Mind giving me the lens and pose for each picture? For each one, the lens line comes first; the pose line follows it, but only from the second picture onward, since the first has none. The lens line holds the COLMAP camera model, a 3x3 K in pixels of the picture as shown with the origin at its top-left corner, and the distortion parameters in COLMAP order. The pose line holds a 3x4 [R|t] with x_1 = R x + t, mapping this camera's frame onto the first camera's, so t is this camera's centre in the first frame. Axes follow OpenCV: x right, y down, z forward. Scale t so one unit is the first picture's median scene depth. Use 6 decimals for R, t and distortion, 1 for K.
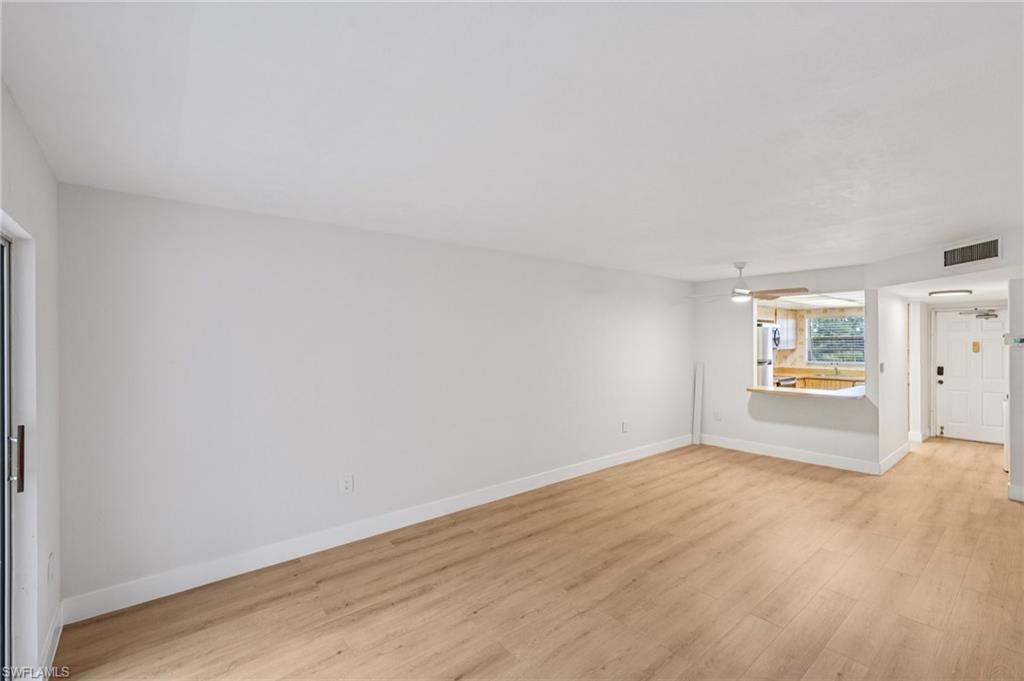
lens RADIAL K [[447.3, 0, 512.4], [0, 447.3, 342.3], [0, 0, 1]] dist [-0.002324, -0.000422]
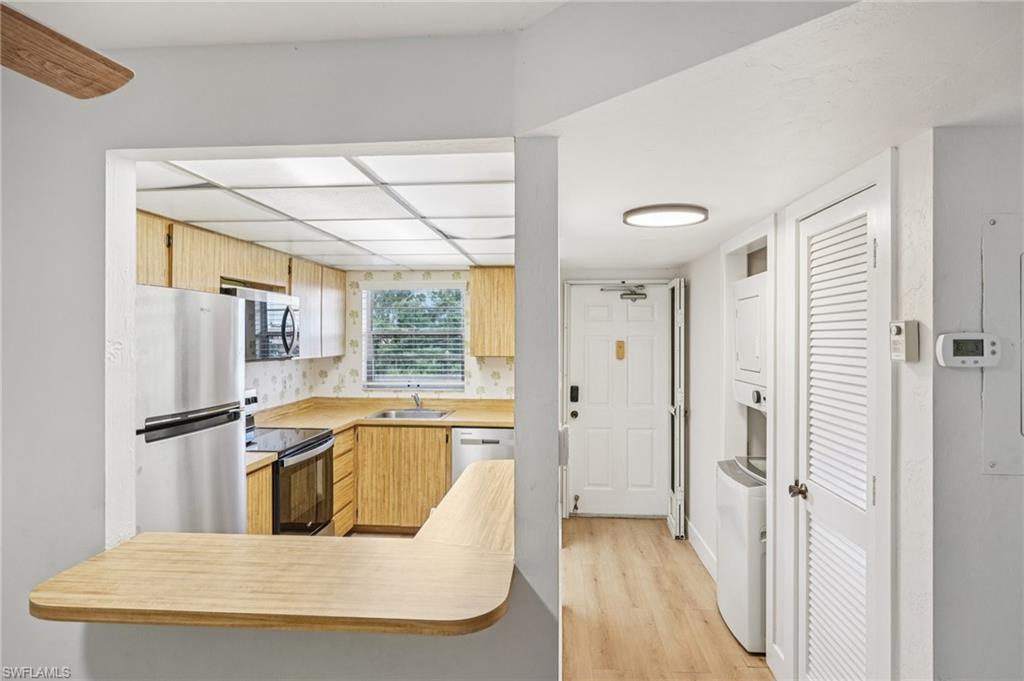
lens RADIAL K [[569.2, 0, 515.8], [0, 569.2, 337.8], [0, 0, 1]] dist [-0.006518, -0.001644]
pose [[0.696600, -0.000770, 0.717460, 0.433701], [-0.000702, 0.999998, 0.001754, -0.005940], [-0.717460, -0.001726, 0.696598, 0.598163]]
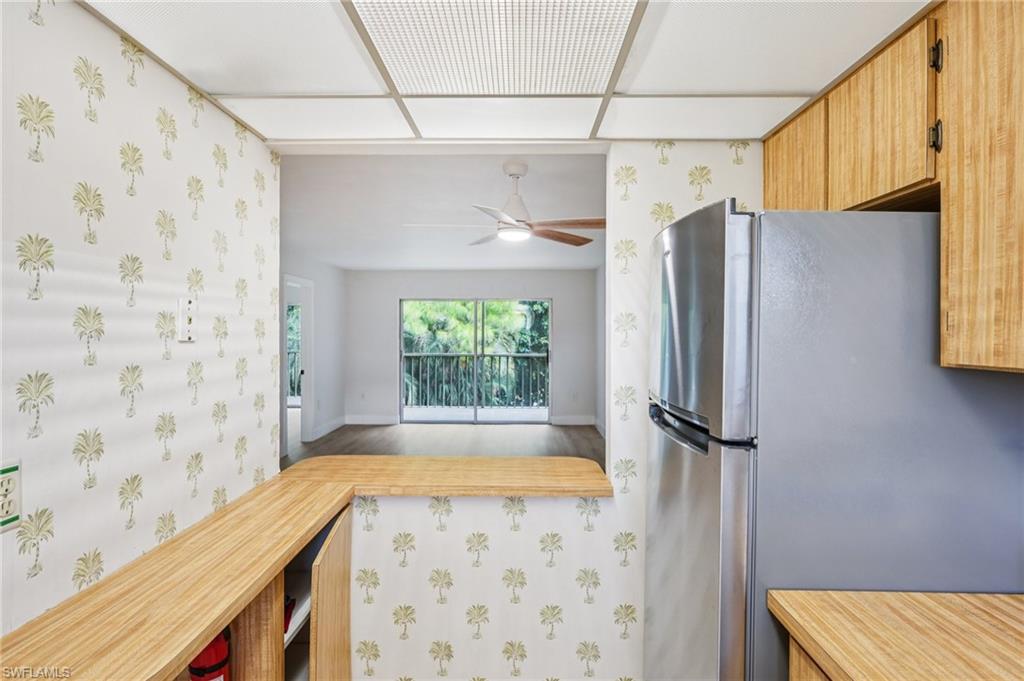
lens RADIAL K [[569.2, 0, 512.3], [0, 569.2, 336.7], [0, 0, 1]] dist [-0.006518, -0.001644]
pose [[-0.644976, 0.004090, -0.764192, 0.746744], [-0.004311, 0.999950, 0.008990, 0.008861], [0.764191, 0.009093, -0.644926, 1.045974]]
